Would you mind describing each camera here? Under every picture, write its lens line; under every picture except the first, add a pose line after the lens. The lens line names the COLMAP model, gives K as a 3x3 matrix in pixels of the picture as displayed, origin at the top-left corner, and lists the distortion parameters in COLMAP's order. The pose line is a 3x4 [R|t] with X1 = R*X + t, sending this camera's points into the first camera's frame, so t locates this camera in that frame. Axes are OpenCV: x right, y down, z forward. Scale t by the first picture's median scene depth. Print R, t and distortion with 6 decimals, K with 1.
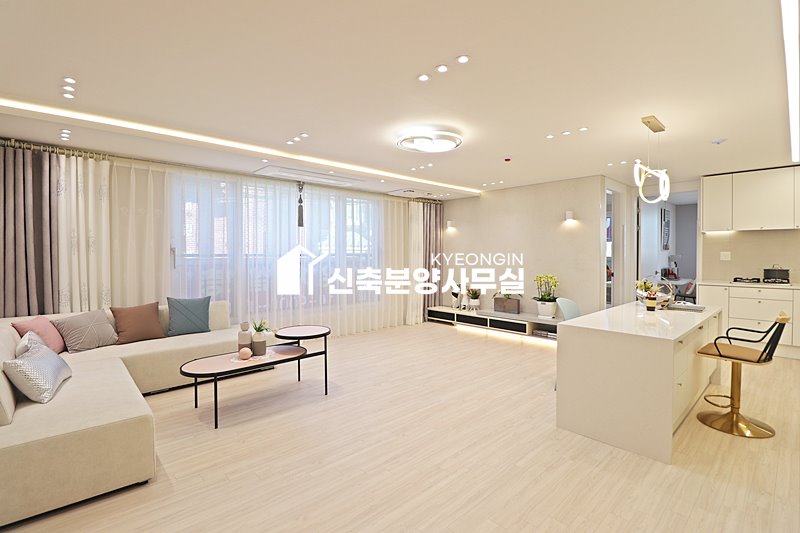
lens RADIAL K [[372.5, 0, 397.6], [0, 372.5, 259.4], [0, 0, 1]] dist [-0.004285, -0.013102]
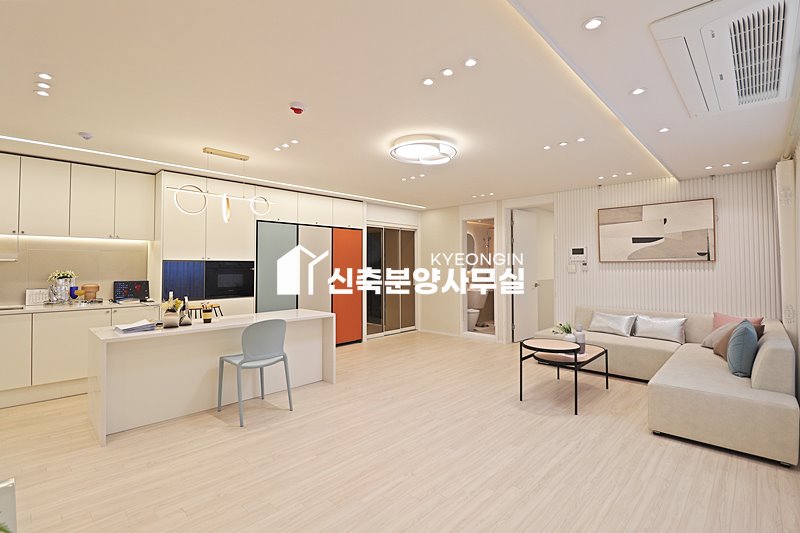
lens RADIAL K [[372.5, 0, 397.6], [0, 372.5, 259.4], [0, 0, 1]] dist [-0.004285, -0.013102]
pose [[-0.998440, 0.003204, -0.055740, 0.189644], [0.003524, 0.999978, -0.005639, -0.026779], [0.055721, -0.005826, -0.998429, 1.814261]]
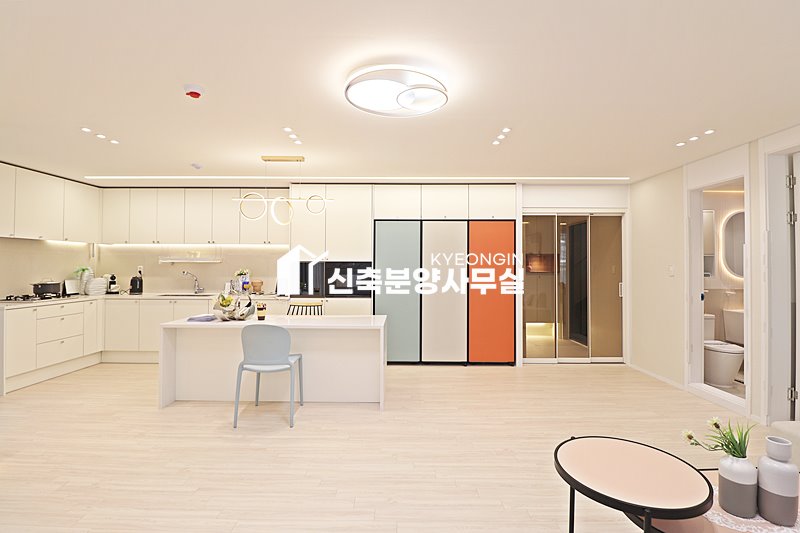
lens RADIAL K [[368.0, 0, 400.3], [0, 368.0, 258.6], [0, 0, 1]] dist [-0.000701, -0.014224]
pose [[-0.735500, 0.012839, 0.677403, -0.315829], [0.006536, 0.999908, -0.011855, -0.024913], [-0.677493, -0.004292, -0.735516, 1.342295]]
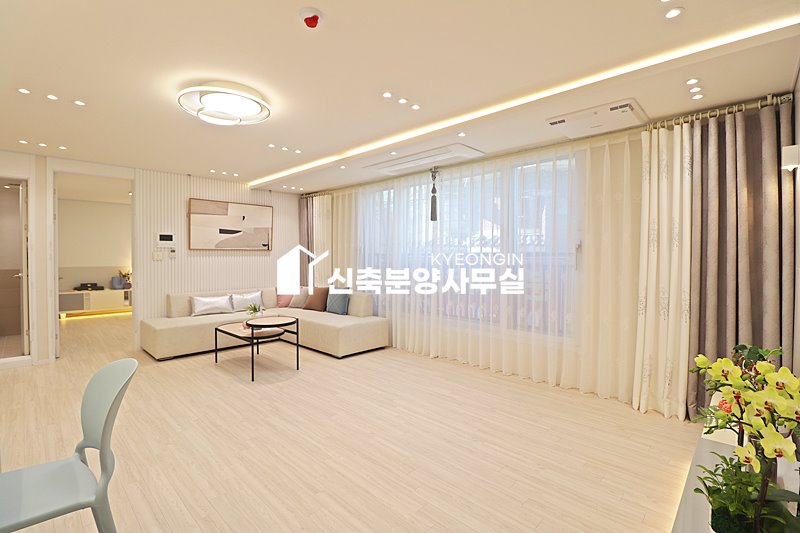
lens RADIAL K [[368.0, 0, 400.3], [0, 368.0, 258.6], [0, 0, 1]] dist [-0.000701, -0.014224]
pose [[0.058486, 0.008353, -0.998253, 0.808287], [-0.013798, 0.999876, 0.007559, -0.008361], [0.998193, 0.013332, 0.058594, 1.218735]]
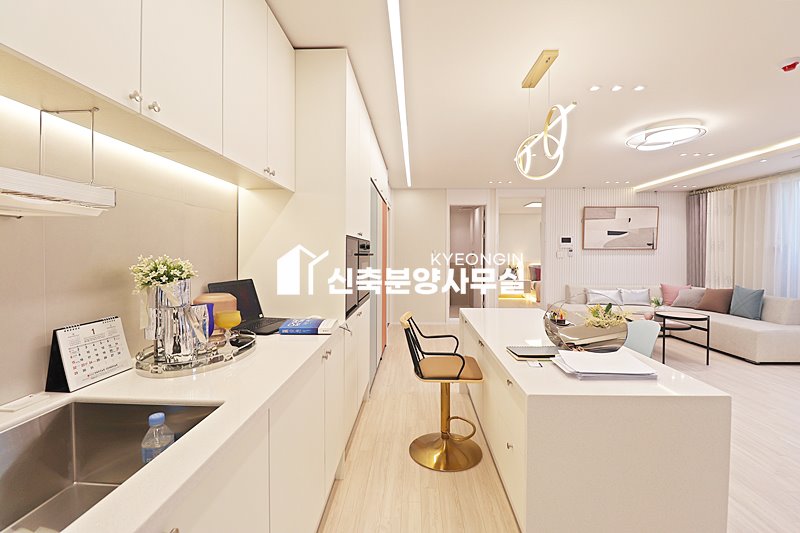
lens RADIAL K [[368.0, 0, 400.3], [0, 368.0, 258.6], [0, 0, 1]] dist [-0.000701, -0.014224]
pose [[-0.705857, 0.010484, -0.708277, 1.157747], [-0.011136, 0.999603, 0.025895, -0.012877], [0.708267, 0.026166, -0.705459, 1.099598]]
